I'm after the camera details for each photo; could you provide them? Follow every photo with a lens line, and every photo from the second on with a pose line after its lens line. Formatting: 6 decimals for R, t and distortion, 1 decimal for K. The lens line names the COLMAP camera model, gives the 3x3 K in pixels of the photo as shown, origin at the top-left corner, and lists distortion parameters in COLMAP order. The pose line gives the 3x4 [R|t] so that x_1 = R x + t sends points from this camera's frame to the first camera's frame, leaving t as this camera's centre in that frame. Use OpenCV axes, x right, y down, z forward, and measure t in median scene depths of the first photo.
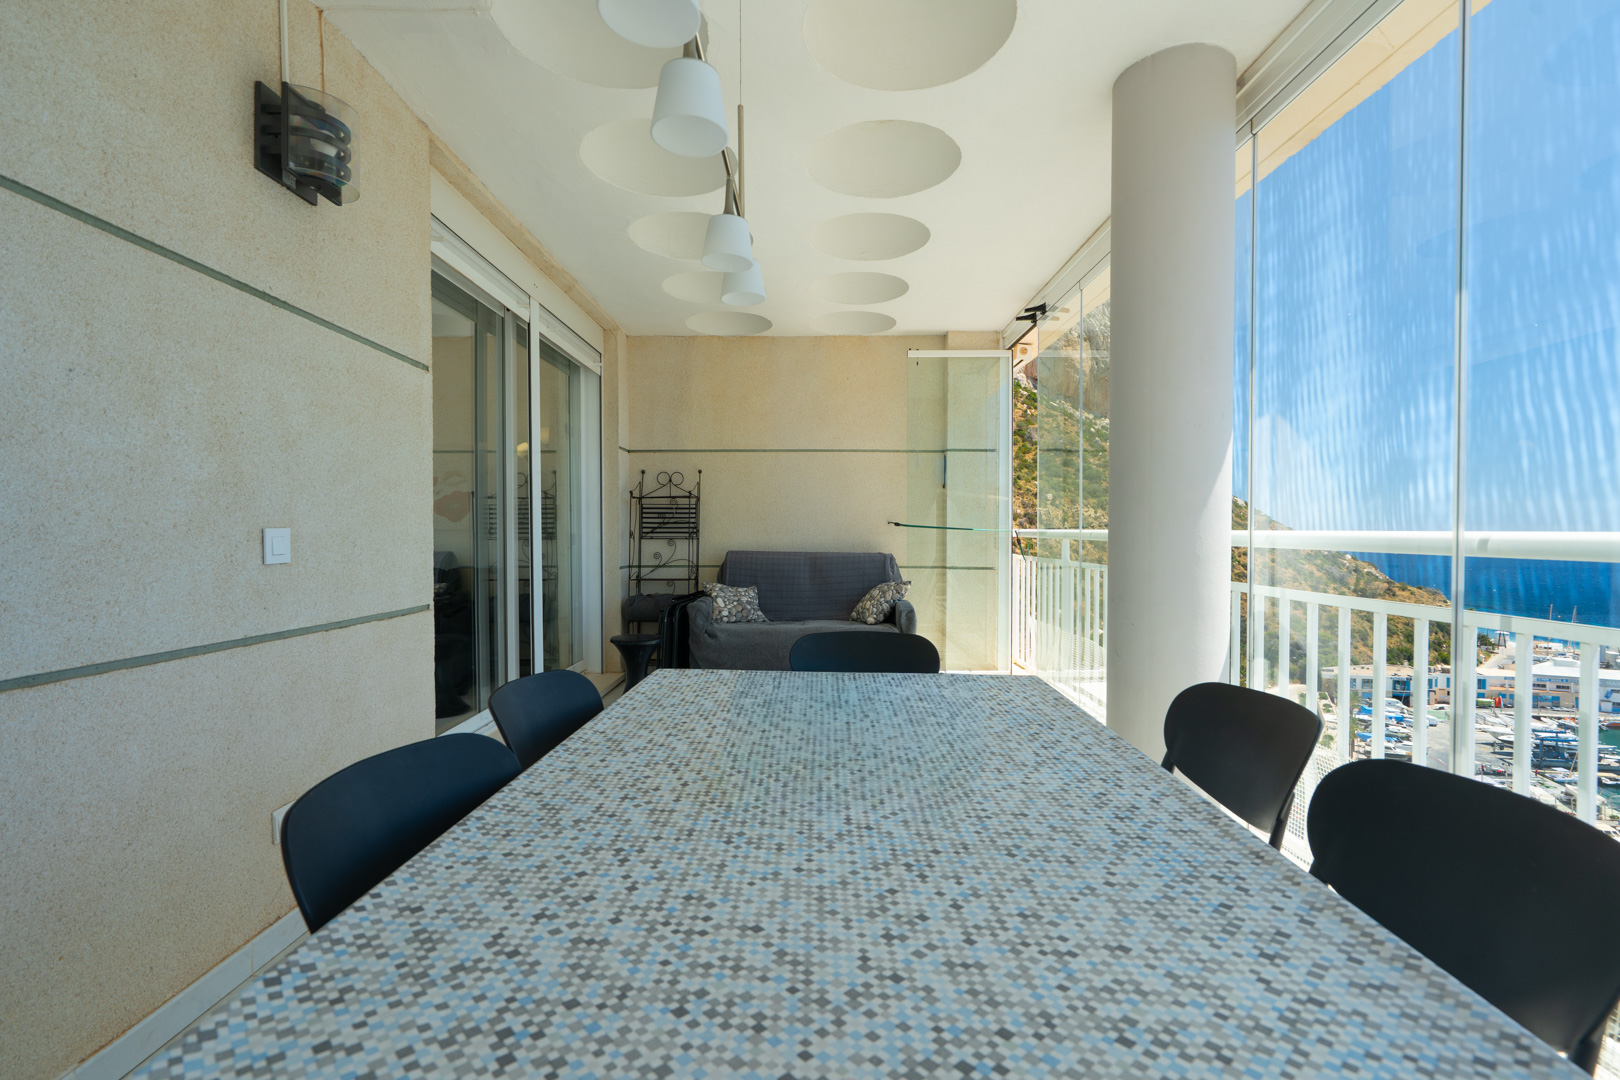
lens RADIAL K [[754.1, 0, 823.9], [0, 754.1, 534.5], [0, 0, 1]] dist [-0.005490, 0.002921]
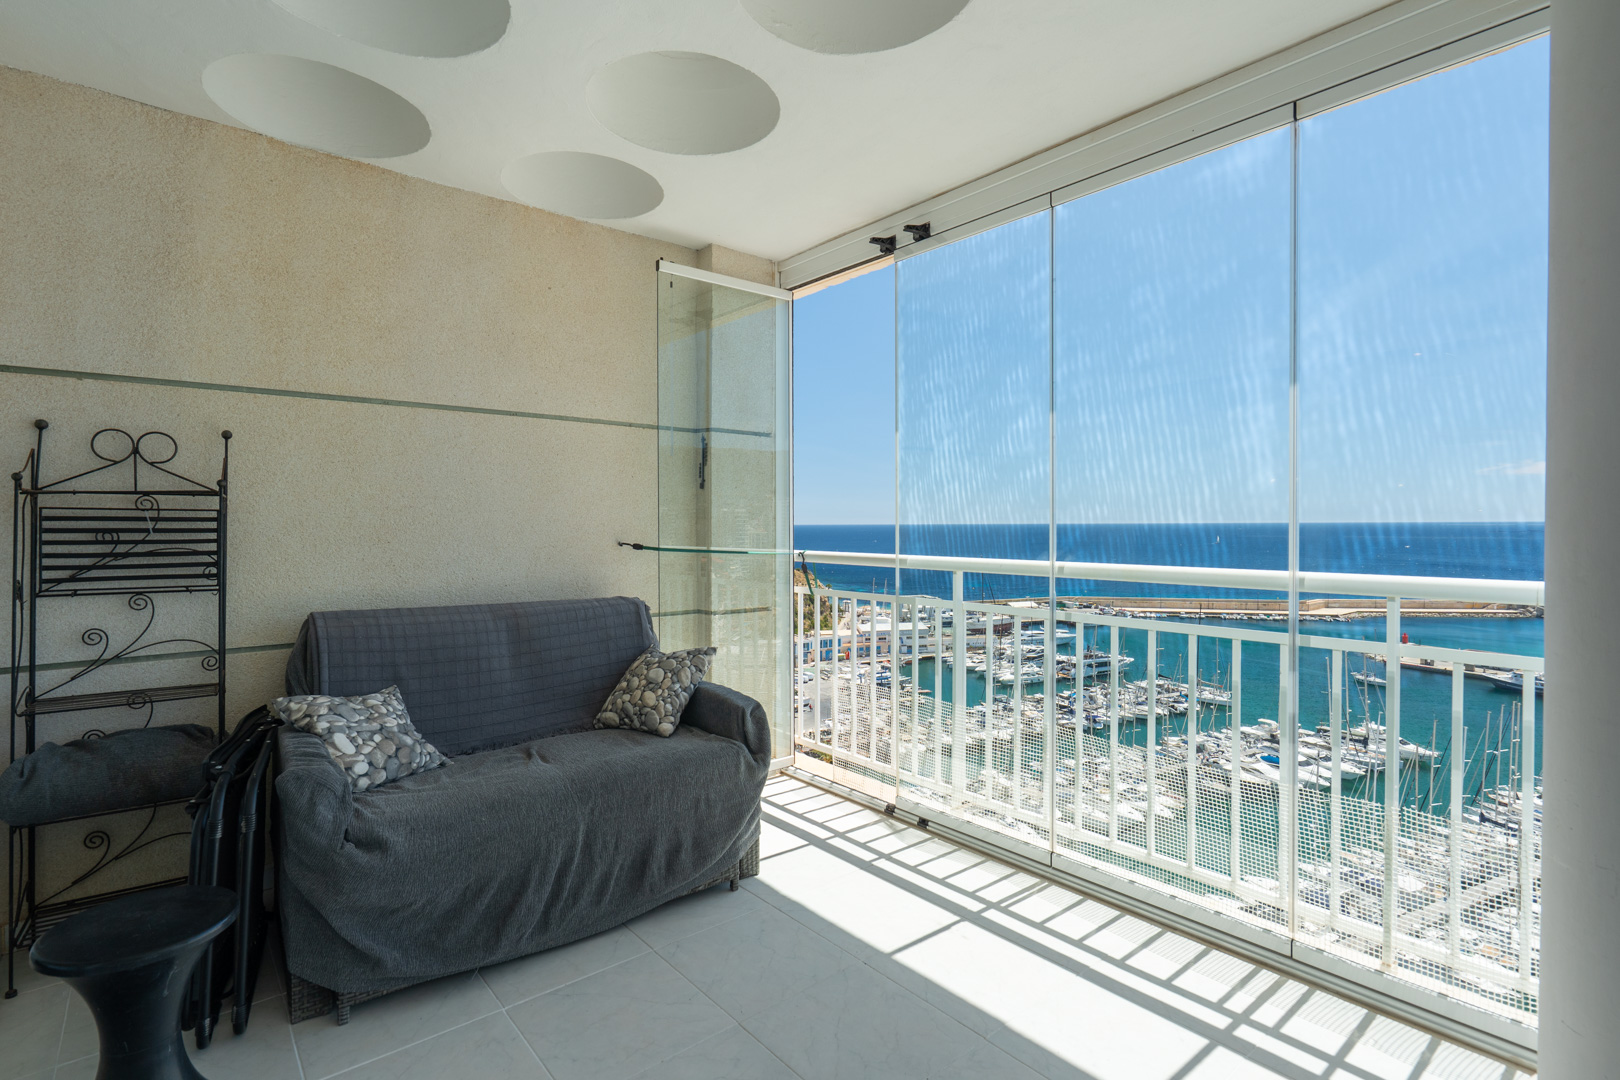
lens RADIAL K [[754.1, 0, 796.4], [0, 754.1, 535.6], [0, 0, 1]] dist [-0.005490, 0.002921]
pose [[0.776135, -0.011069, 0.630470, -0.183542], [0.006064, 0.999931, 0.010091, -0.027788], [-0.630538, -0.004009, 0.776148, 0.452334]]
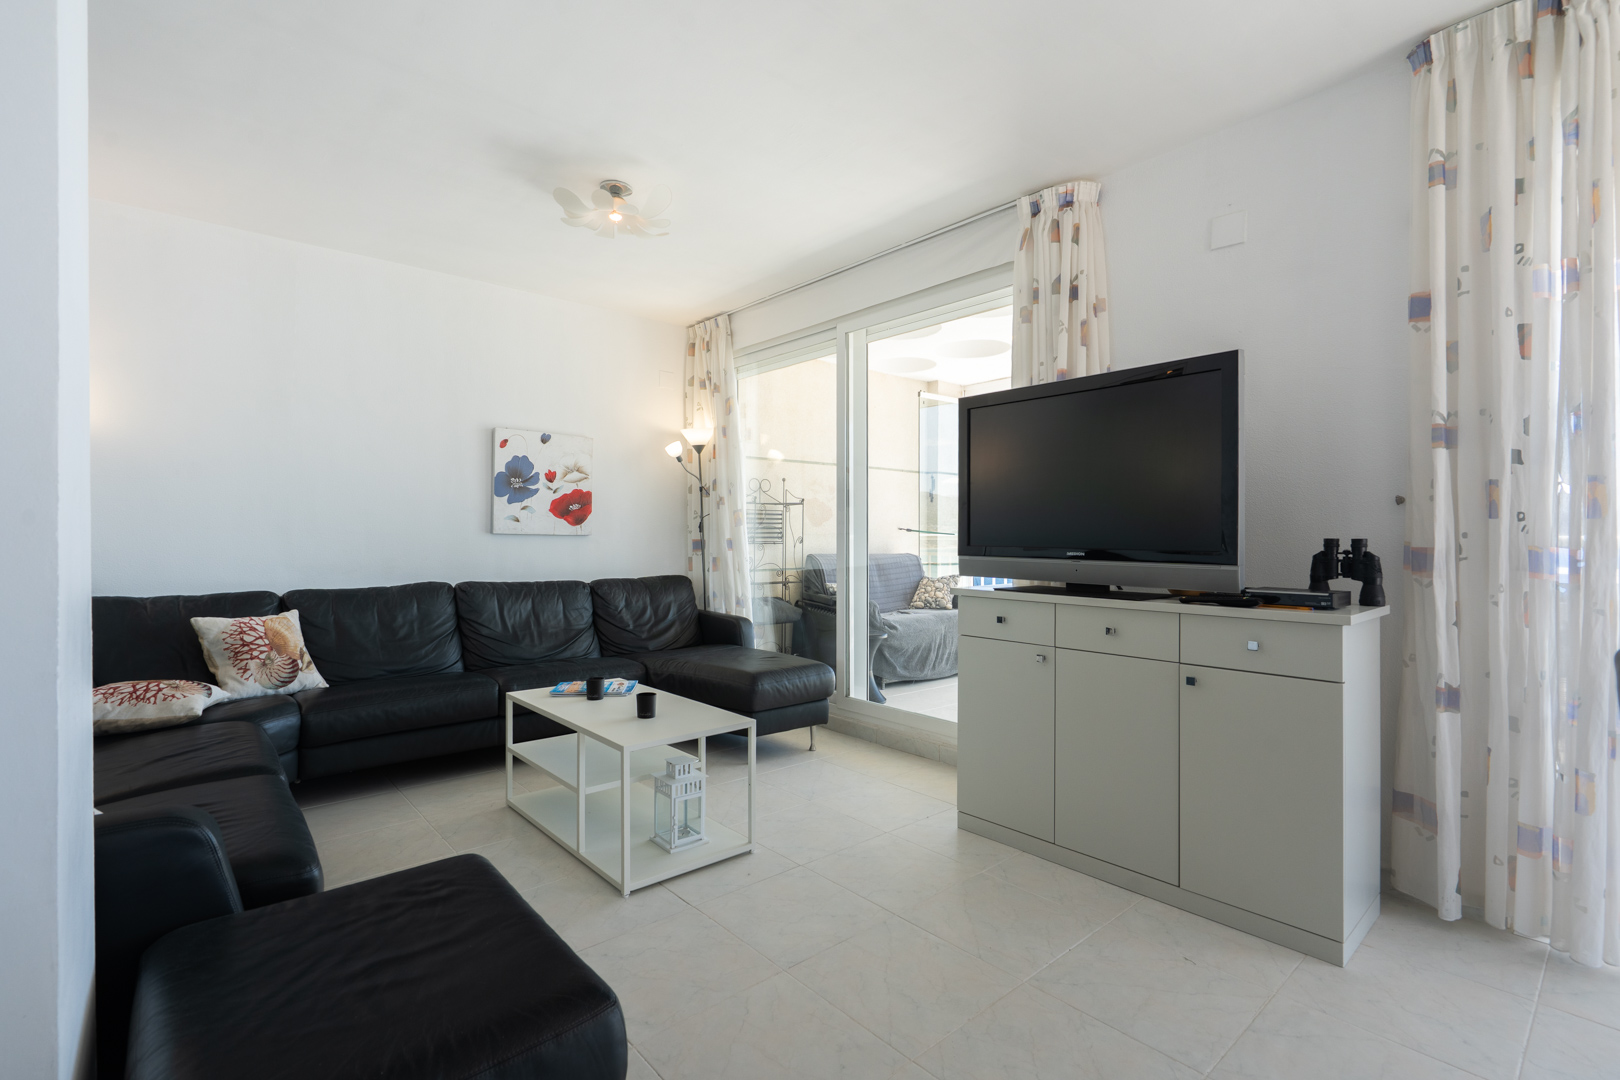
lens RADIAL K [[754.1, 0, 784.1], [0, 754.1, 531.5], [0, 0, 1]] dist [-0.005490, 0.002921]
pose [[0.779469, 0.003913, 0.626429, -0.831298], [0.001124, 0.999970, -0.007646, -0.002614], [-0.626440, 0.006664, 0.779441, 0.165146]]
